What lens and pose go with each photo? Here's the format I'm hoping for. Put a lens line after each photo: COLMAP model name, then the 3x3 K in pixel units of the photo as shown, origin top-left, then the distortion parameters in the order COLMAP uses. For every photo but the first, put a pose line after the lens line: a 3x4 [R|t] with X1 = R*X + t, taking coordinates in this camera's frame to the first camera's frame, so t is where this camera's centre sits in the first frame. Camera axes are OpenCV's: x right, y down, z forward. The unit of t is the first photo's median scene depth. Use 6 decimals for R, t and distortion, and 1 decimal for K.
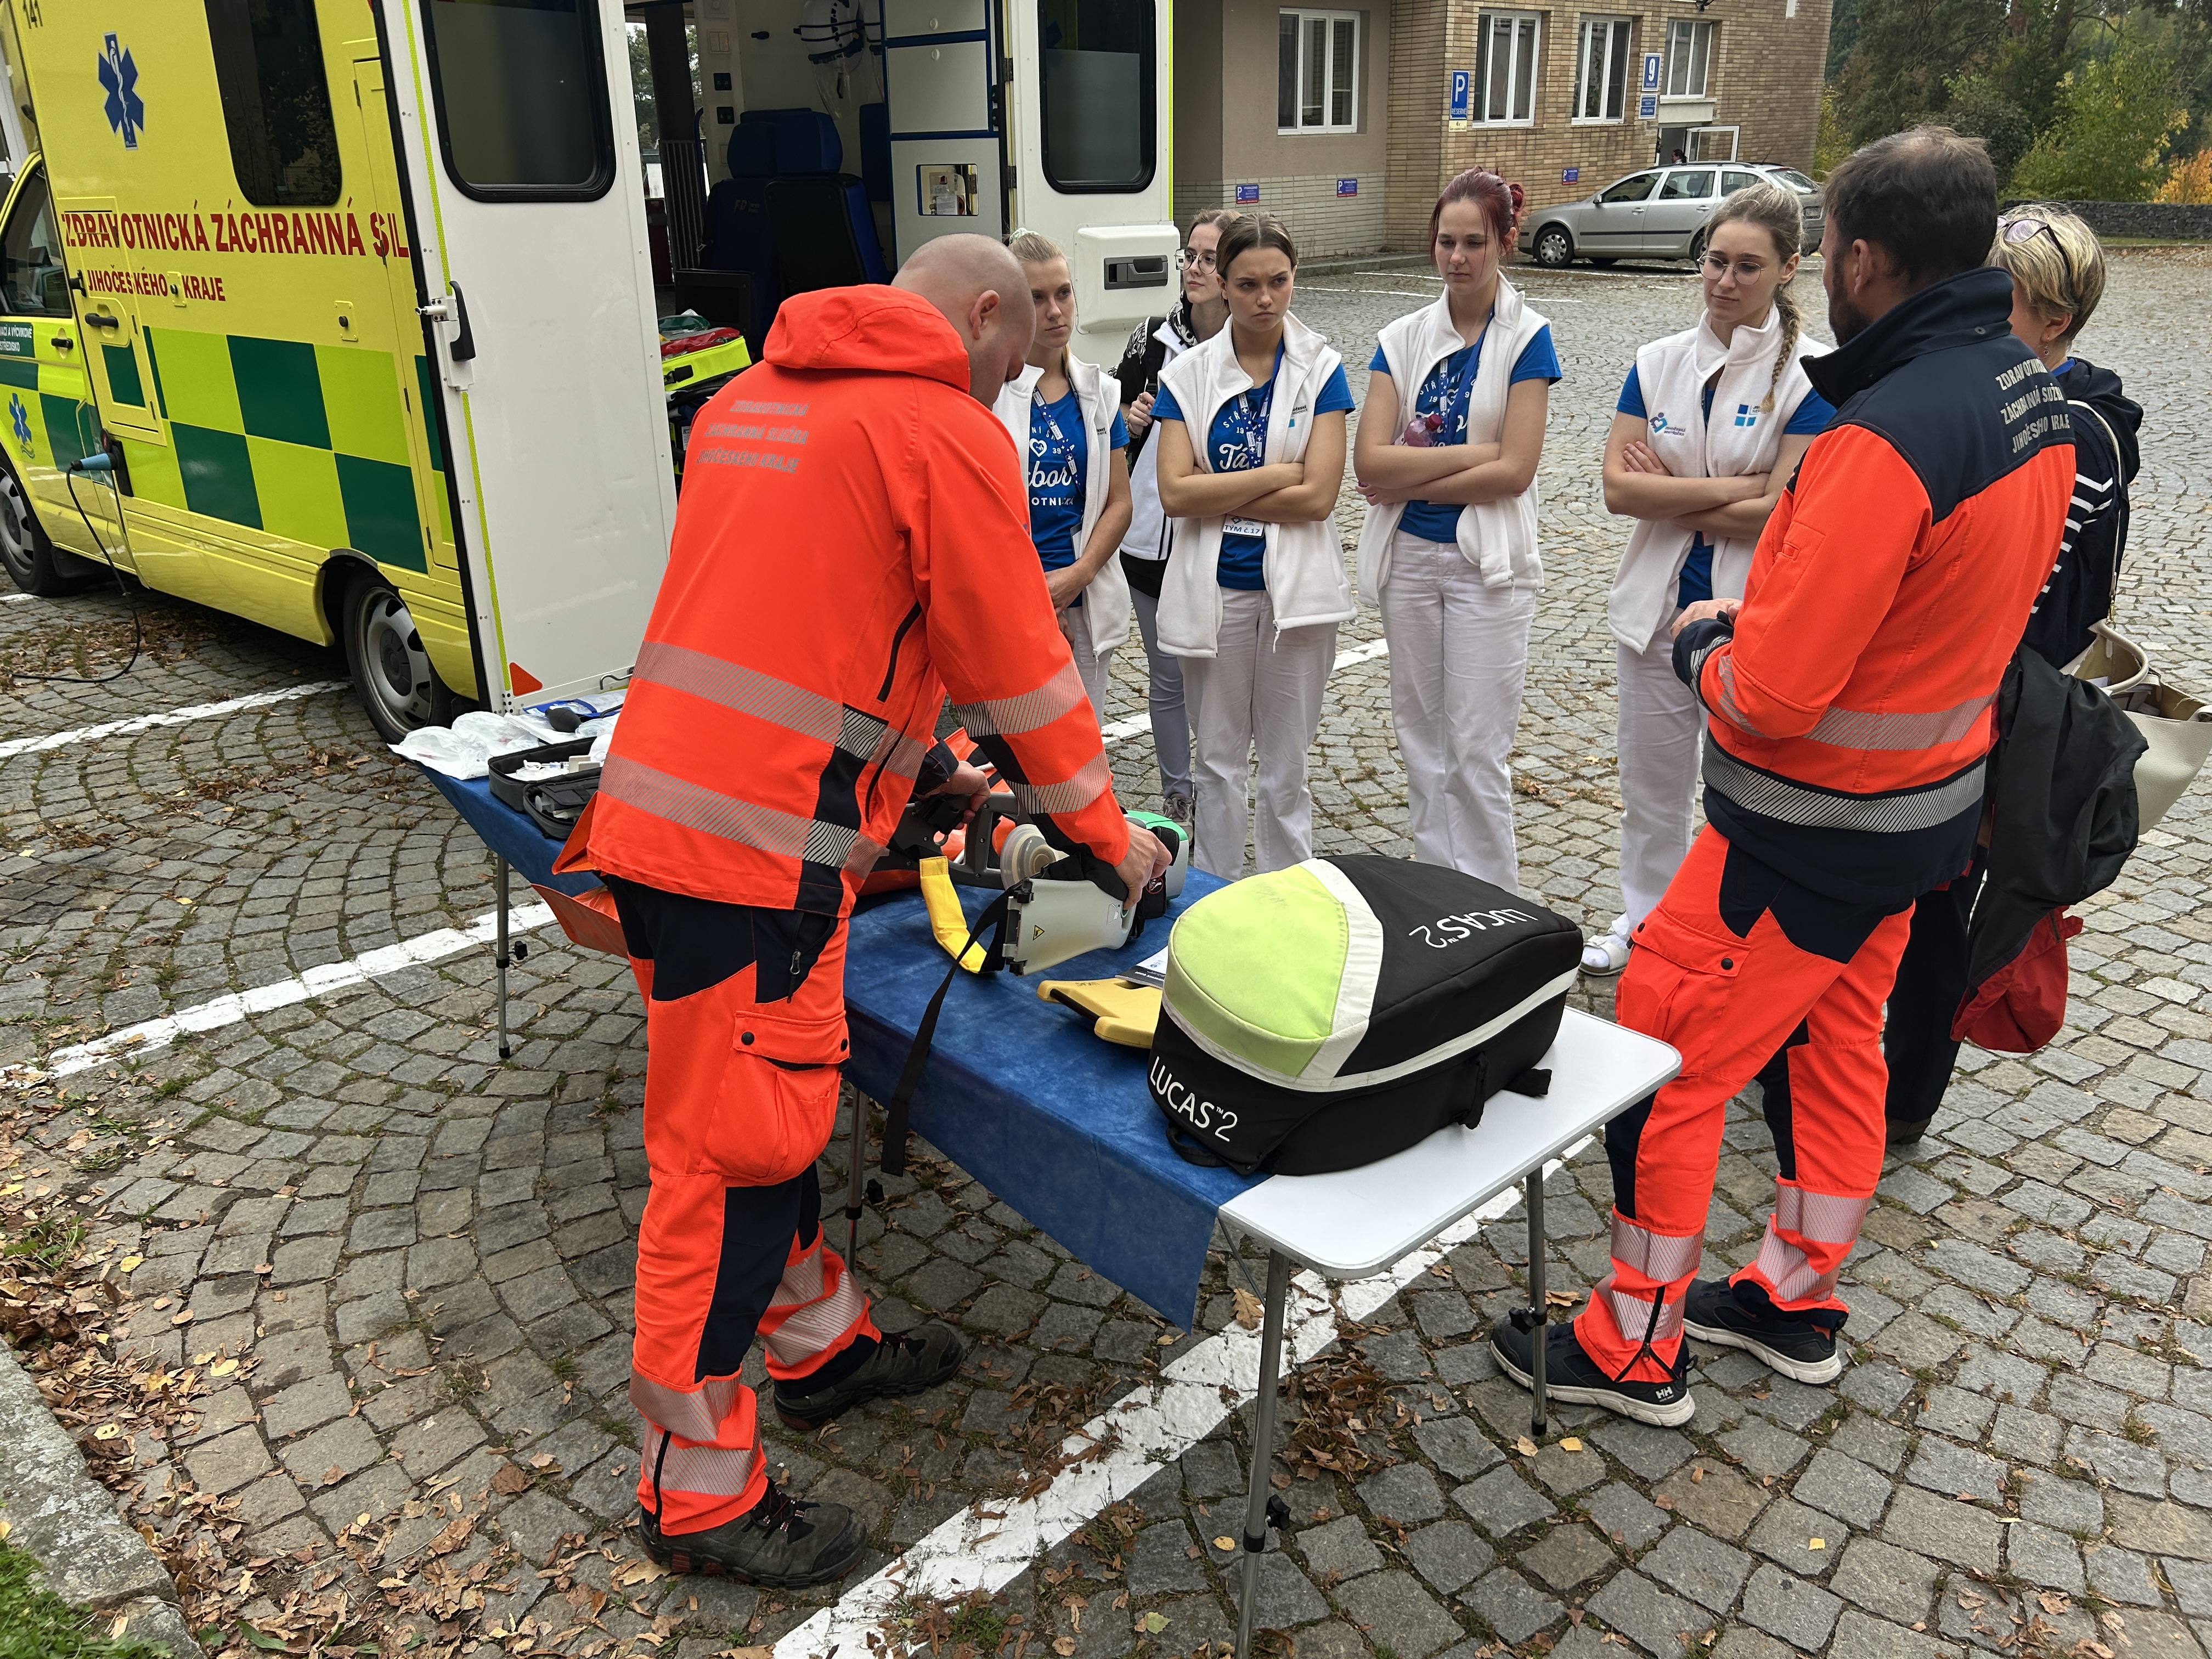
lens RADIAL K [[1676.5, 0, 1095.1], [0, 1676.5, 835.1], [0, 0, 1]] dist [0.047698, -0.047630]
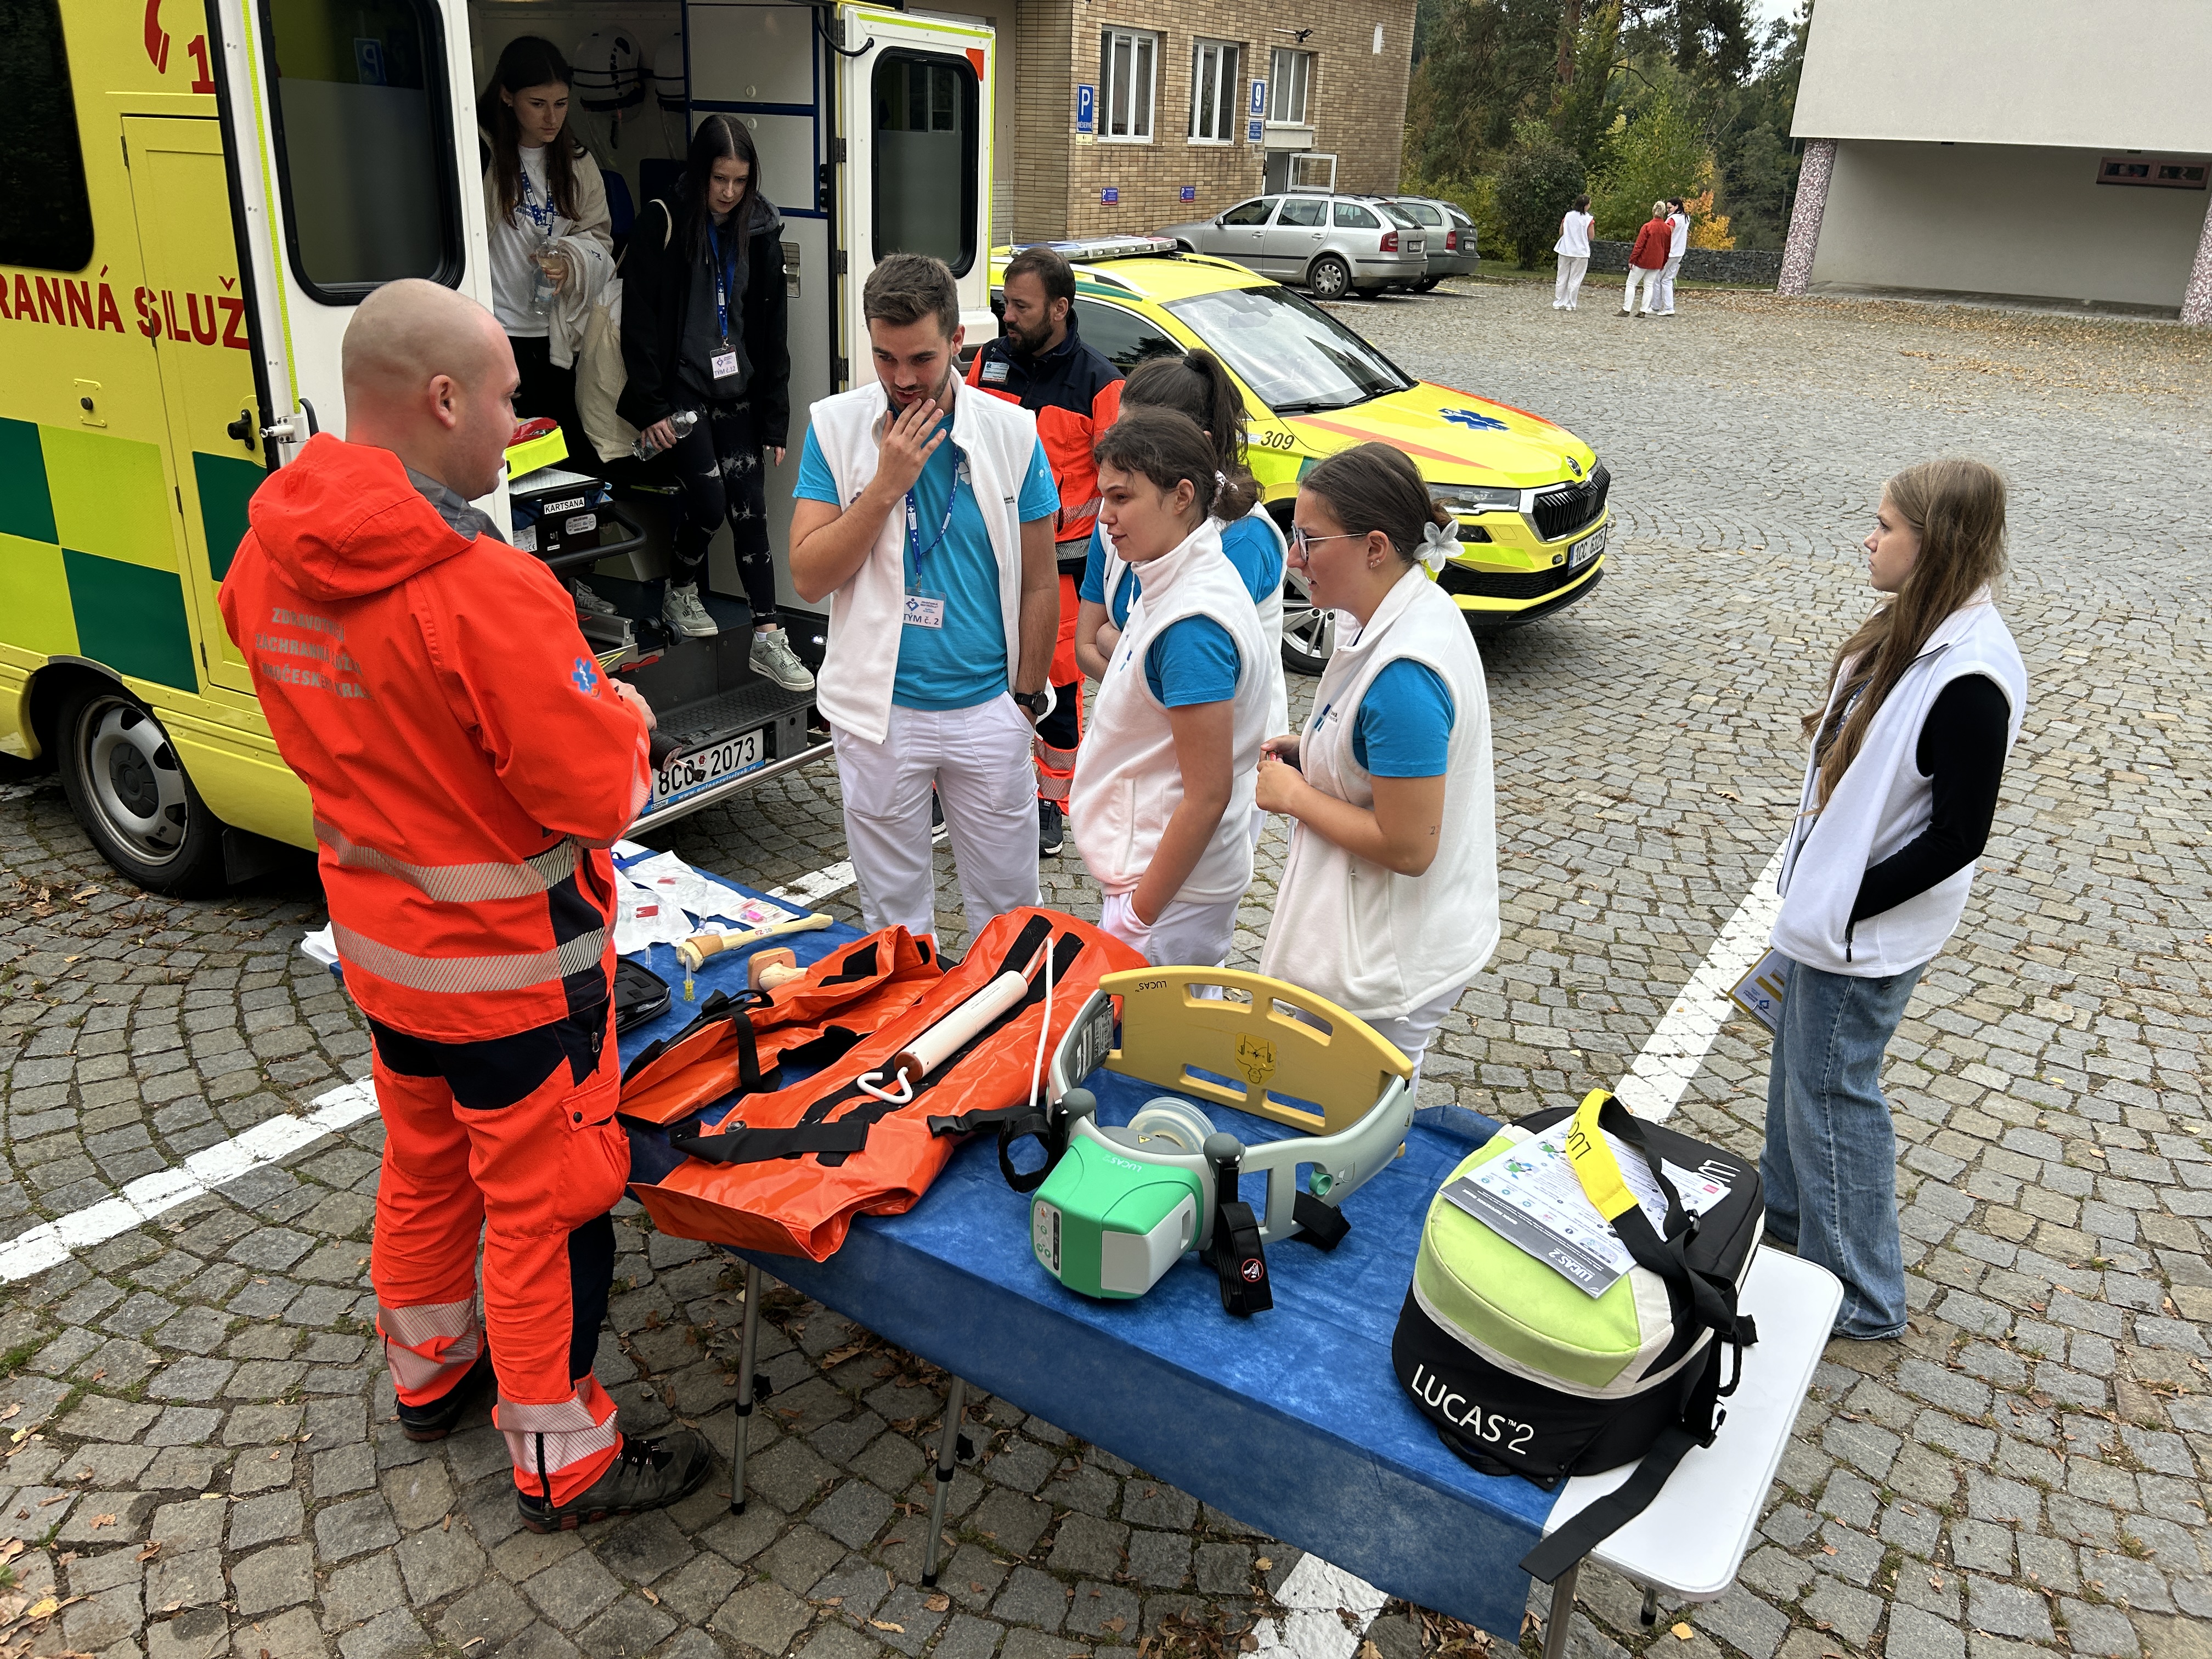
lens RADIAL K [[1676.5, 0, 1095.6], [0, 1676.5, 852.3], [0, 0, 1]] dist [0.047698, -0.047630]
pose [[0.972577, -0.034209, 0.230050, -0.157976], [0.030109, 0.999319, 0.021308, -0.081553], [-0.230622, -0.013797, 0.972945, 0.041431]]
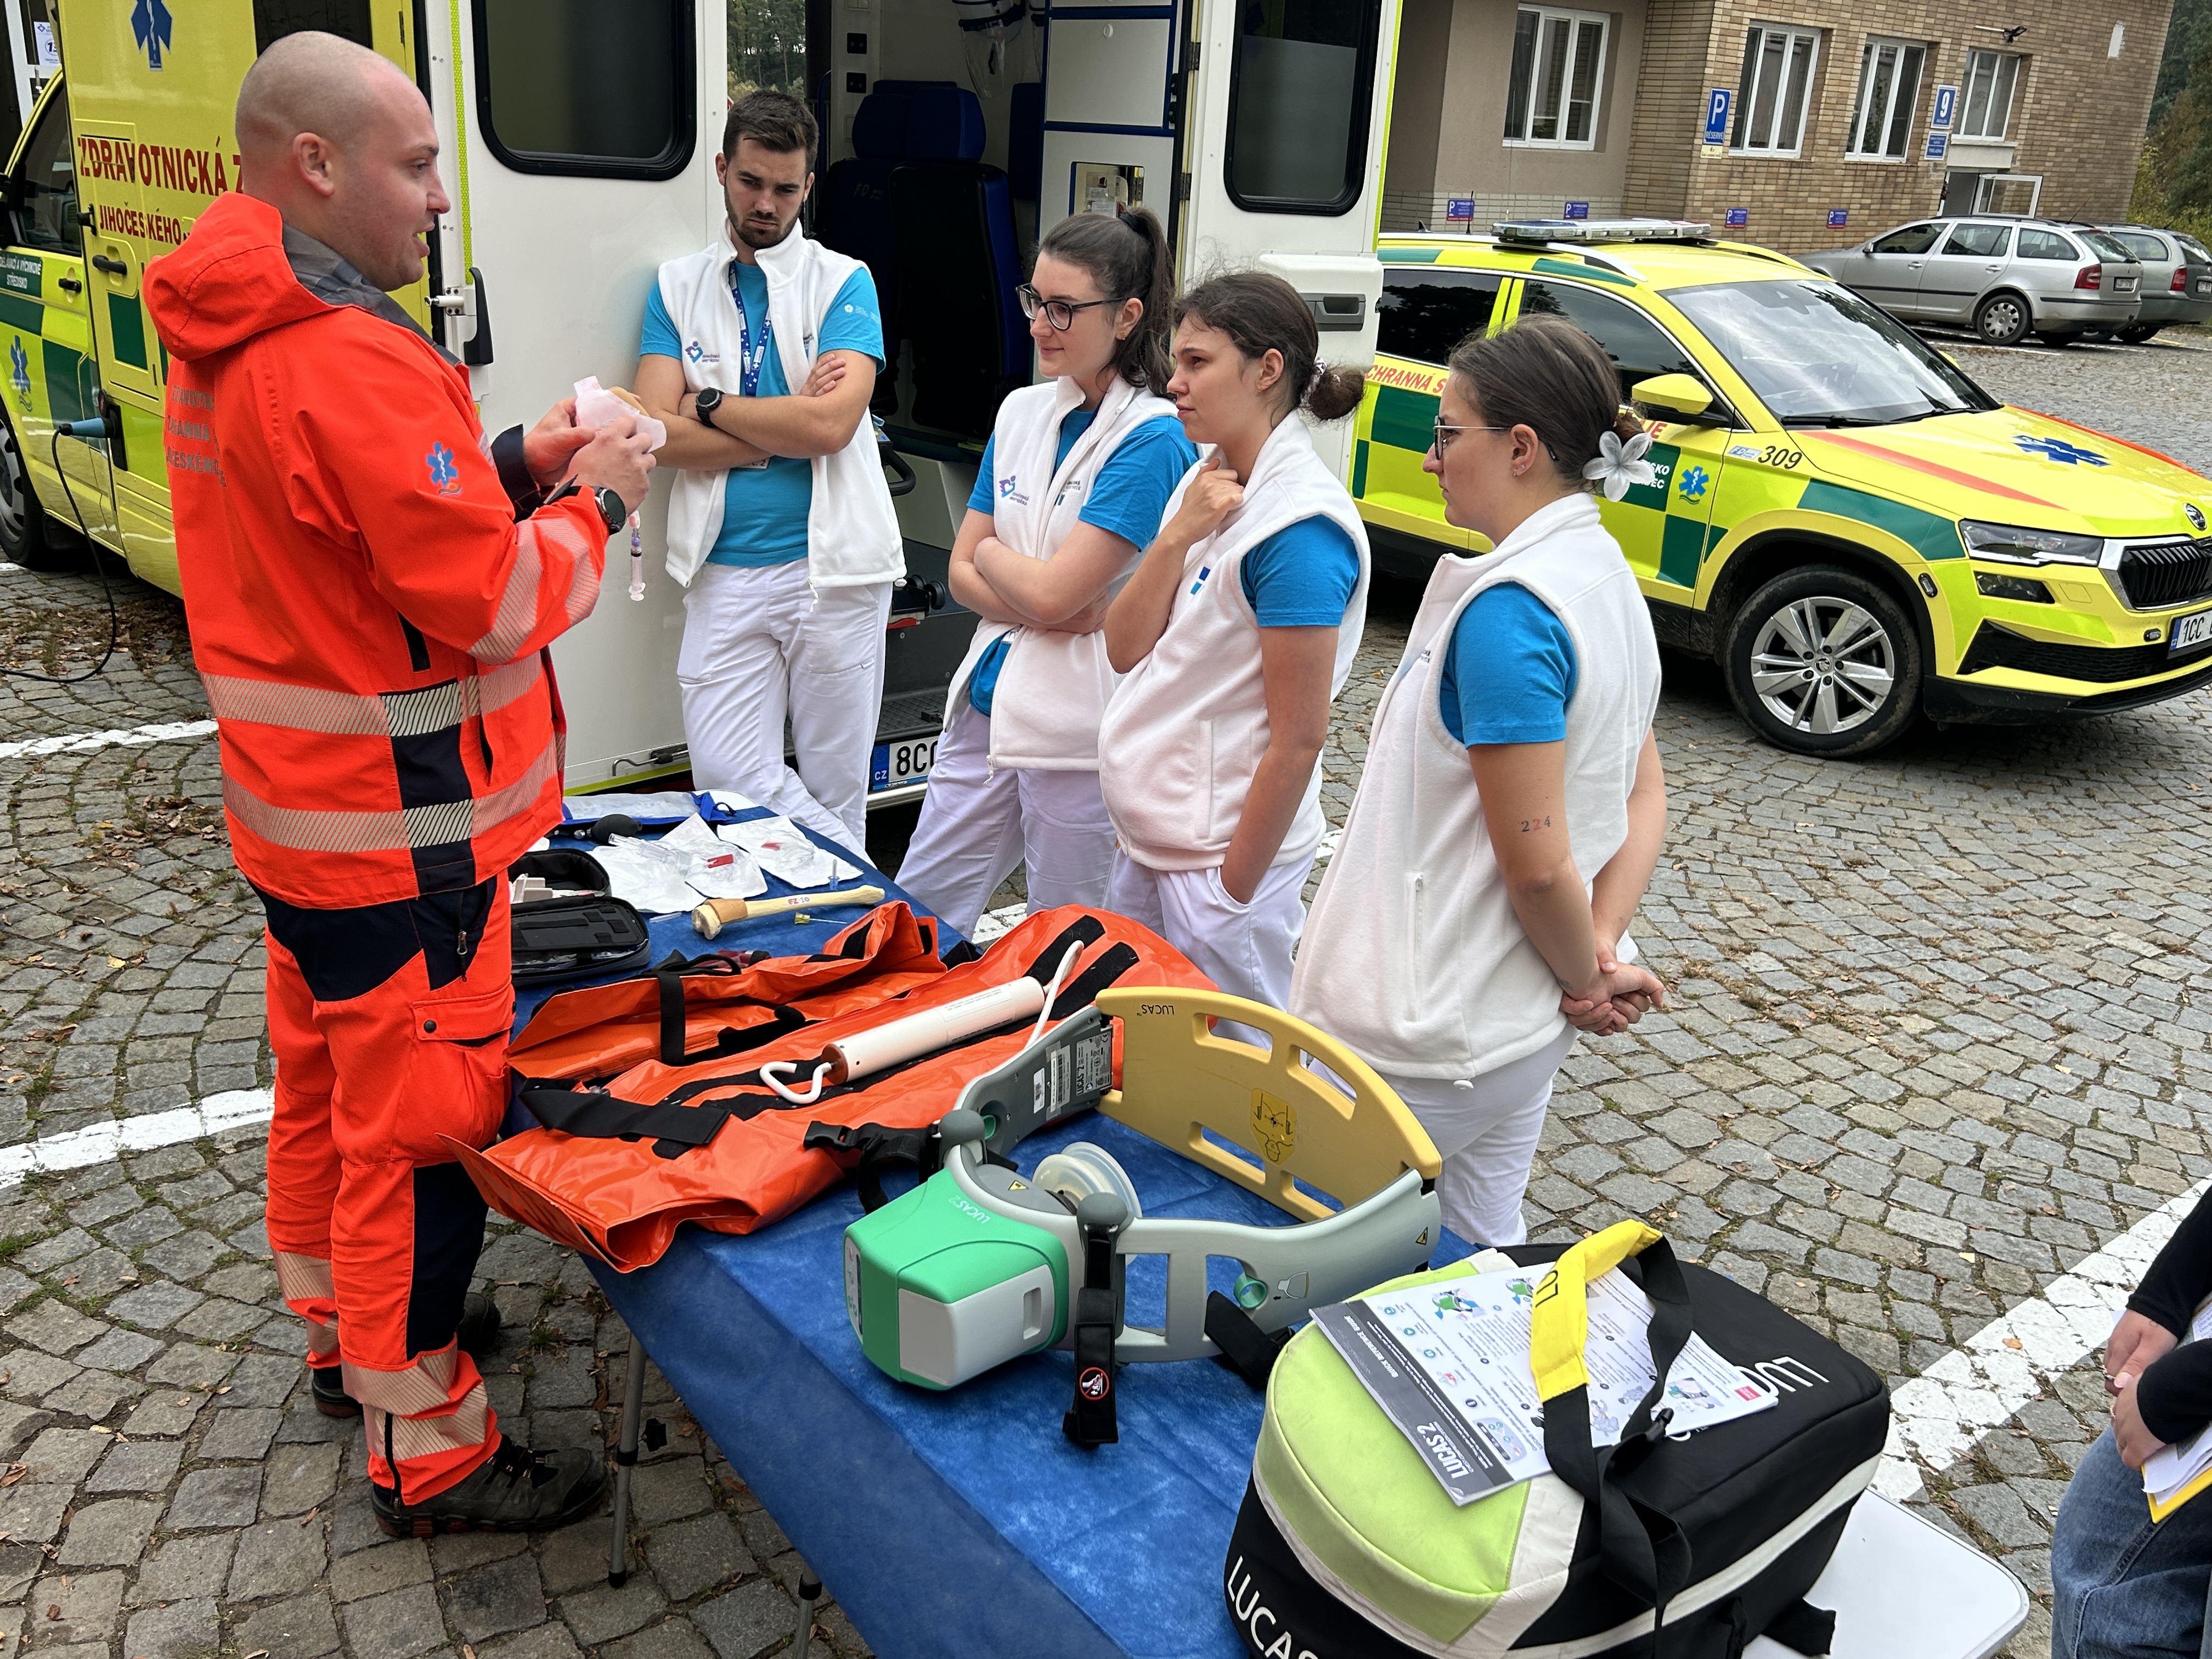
lens RADIAL K [[1893.1, 0, 1111.7], [0, 1893.1, 853.4], [0, 0, 1]] dist [0.014254, 0.009870]
pose [[0.993346, 0.099756, -0.057555, 0.000607], [-0.101117, 0.994648, -0.021230, -0.052207], [0.055129, 0.026909, 0.998117, 0.103514]]
